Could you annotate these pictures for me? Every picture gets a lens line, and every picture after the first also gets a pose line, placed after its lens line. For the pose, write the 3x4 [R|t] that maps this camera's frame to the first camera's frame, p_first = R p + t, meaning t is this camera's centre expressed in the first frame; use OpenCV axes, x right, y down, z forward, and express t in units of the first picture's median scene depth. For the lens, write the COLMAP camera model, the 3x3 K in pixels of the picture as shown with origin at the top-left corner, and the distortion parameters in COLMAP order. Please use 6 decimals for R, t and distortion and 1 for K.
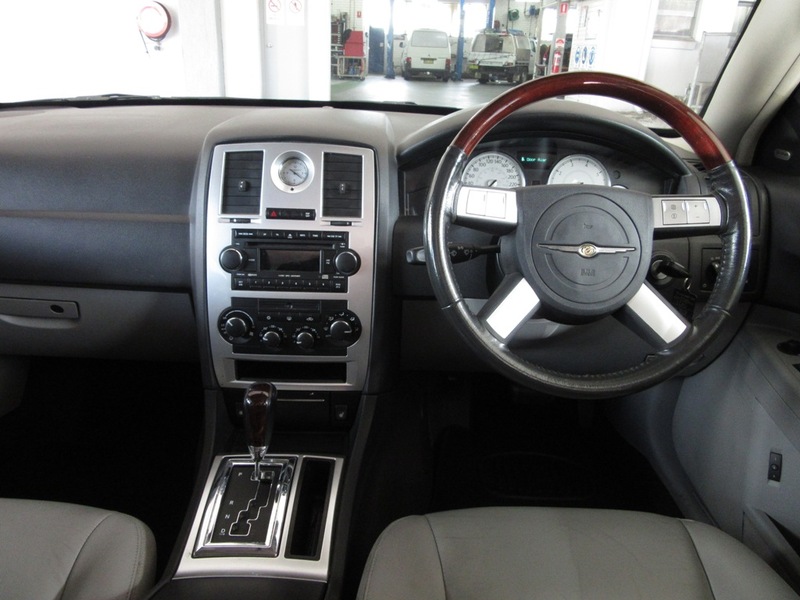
lens RADIAL K [[603.6, 0, 399.8], [0, 603.6, 302.9], [0, 0, 1]] dist [-0.019776, 0.013806]
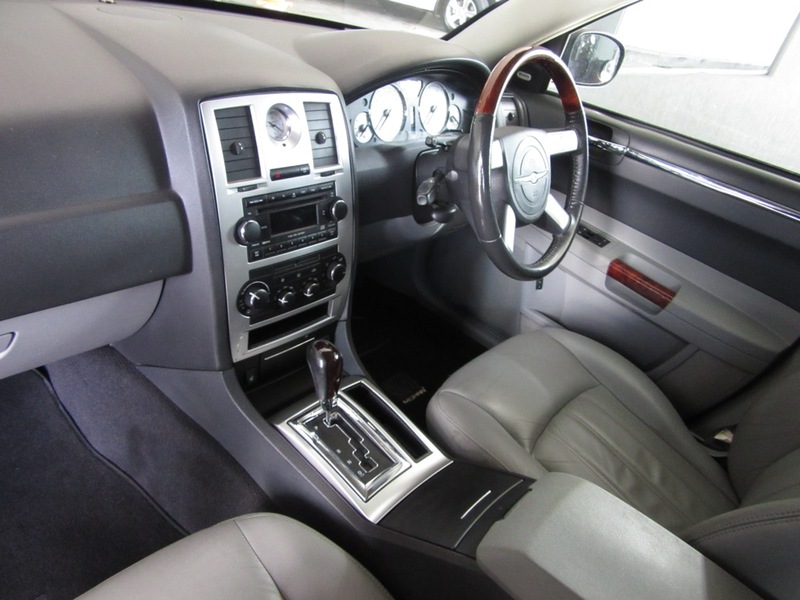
lens RADIAL K [[603.6, 0, 400.8], [0, 603.6, 304.4], [0, 0, 1]] dist [-0.019776, 0.013806]
pose [[0.651965, -0.306421, 0.693576, -0.795551], [0.104095, 0.942217, 0.318420, -0.234691], [-0.751070, -0.135401, 0.646190, 0.211320]]
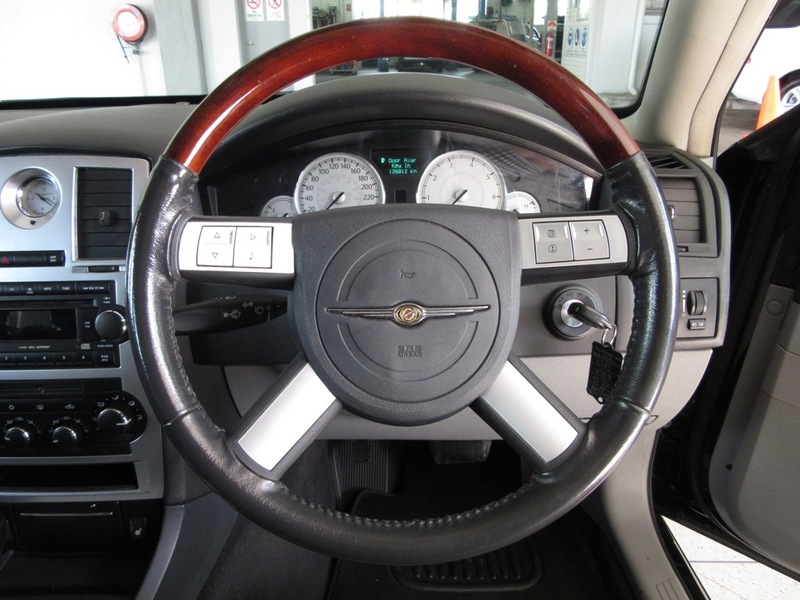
lens RADIAL K [[603.6, 0, 400.7], [0, 603.6, 294.2], [0, 0, 1]] dist [-0.019776, 0.013806]
pose [[0.998833, -0.045494, -0.016207, 0.252733], [0.045459, 0.998963, -0.002492, -0.085039], [0.016303, 0.001752, 0.999866, 0.314373]]
